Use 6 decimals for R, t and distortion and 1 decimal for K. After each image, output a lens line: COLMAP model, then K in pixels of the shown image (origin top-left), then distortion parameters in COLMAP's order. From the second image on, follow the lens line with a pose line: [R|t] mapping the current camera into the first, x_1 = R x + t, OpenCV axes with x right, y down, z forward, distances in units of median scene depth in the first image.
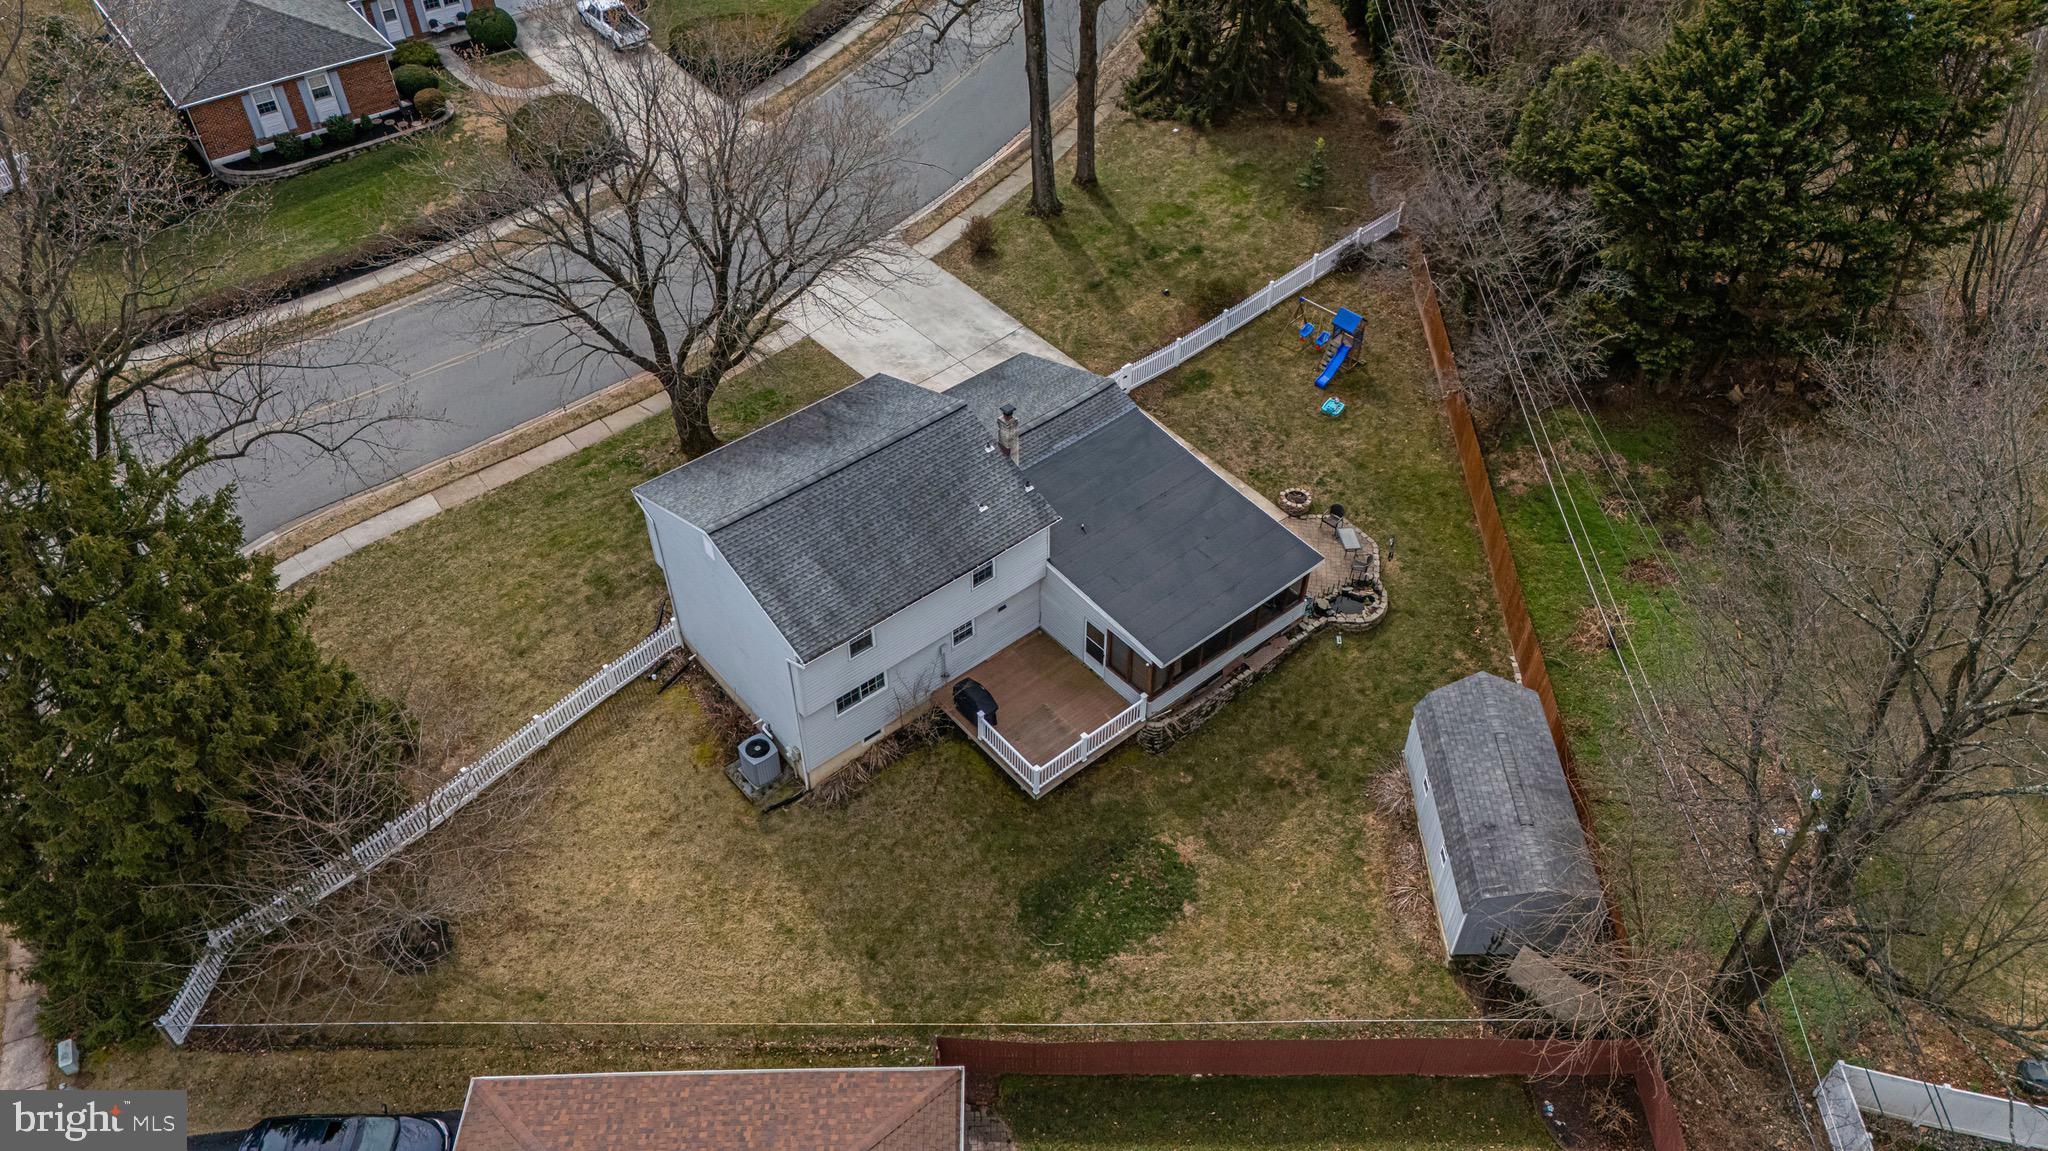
lens RADIAL K [[1502.1, 0, 1029.9], [0, 1502.1, 575.3], [0, 0, 1]] dist [0.049354, -0.045124]
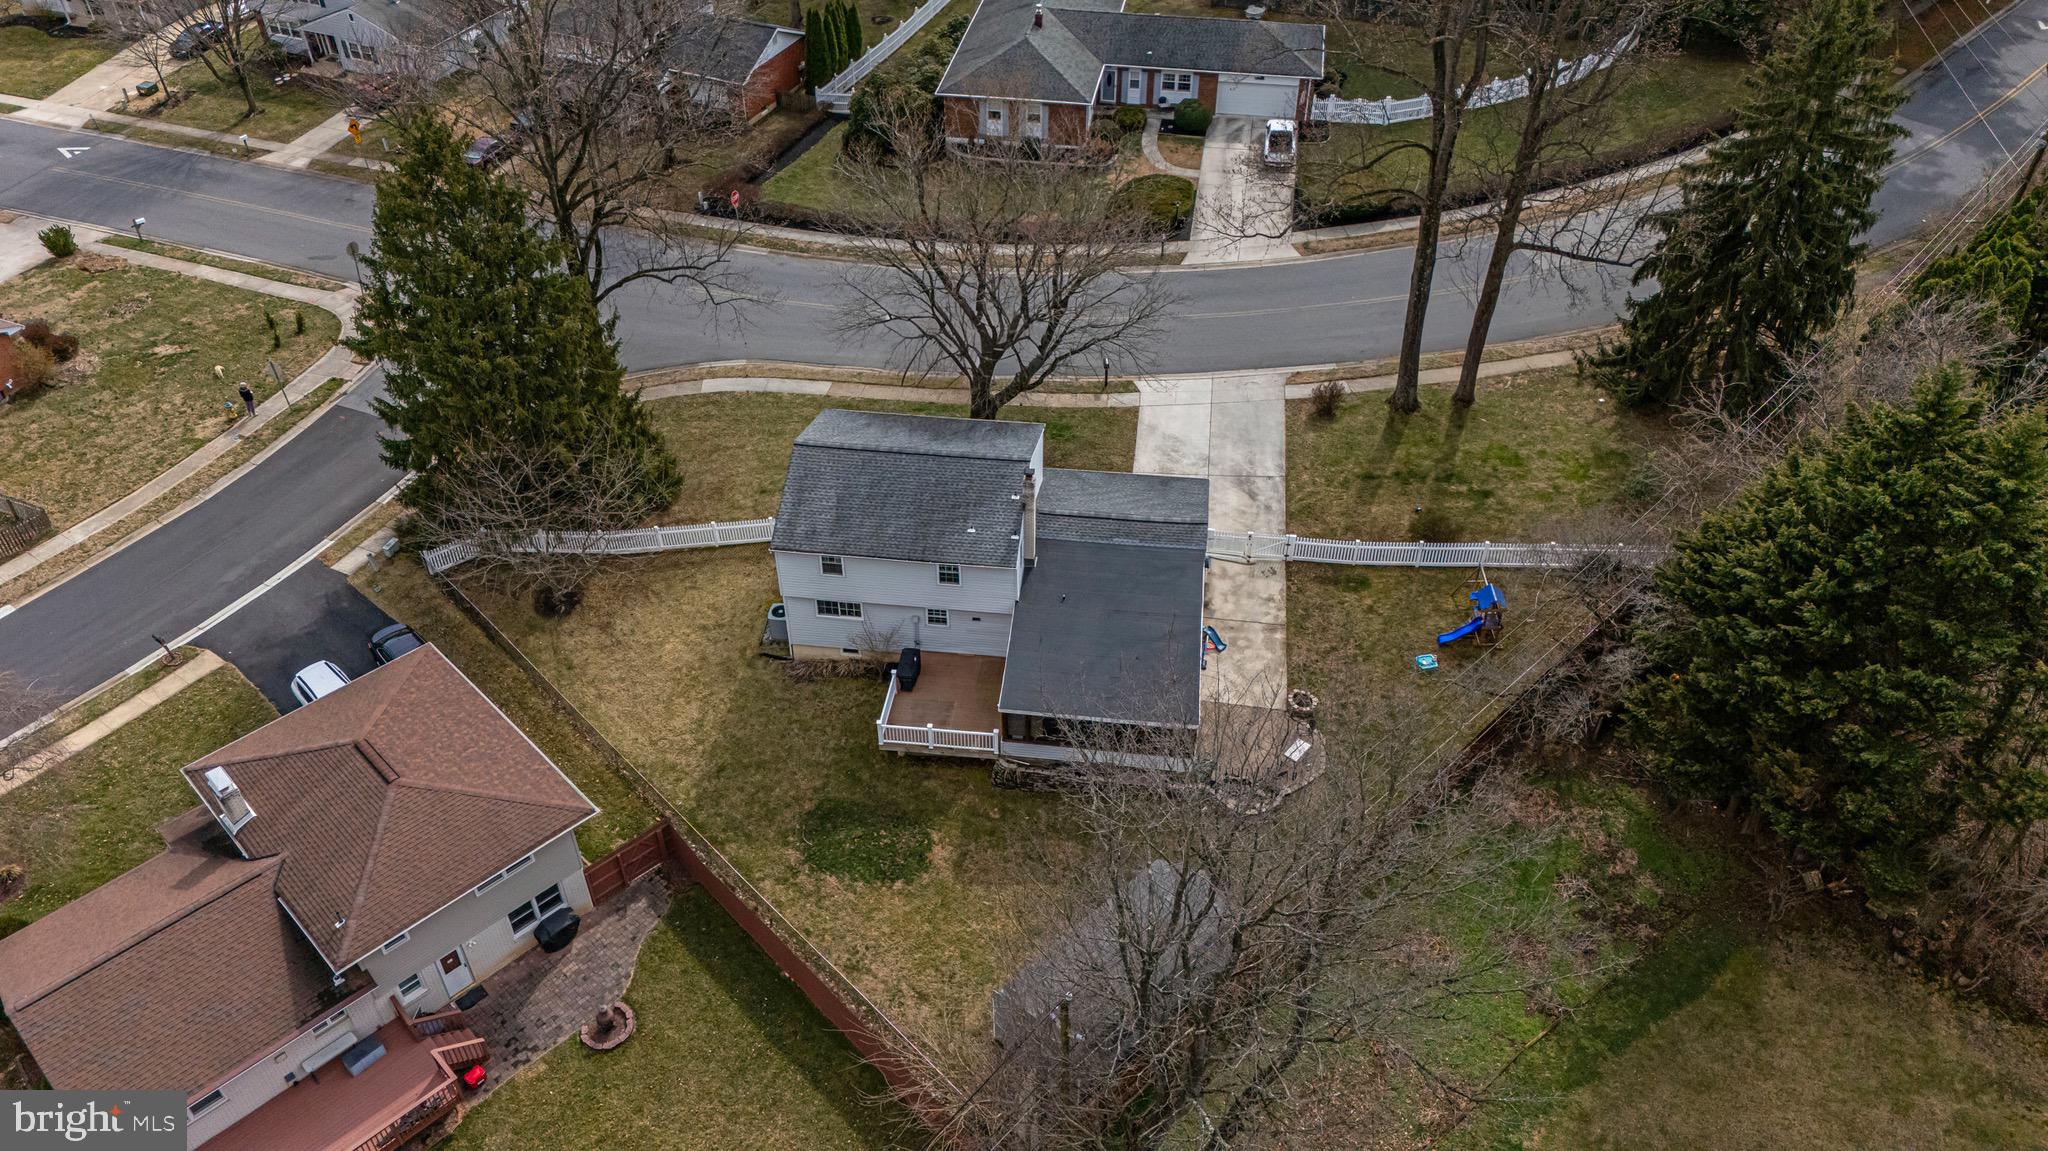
lens RADIAL K [[1502.1, 0, 1028.4], [0, 1502.1, 563.7], [0, 0, 1]] dist [0.049354, -0.045124]
pose [[0.684591, 0.464691, -0.561603, 0.640561], [-0.508146, 0.856621, 0.089372, -0.140212], [0.522612, 0.224193, 0.822566, 0.000401]]
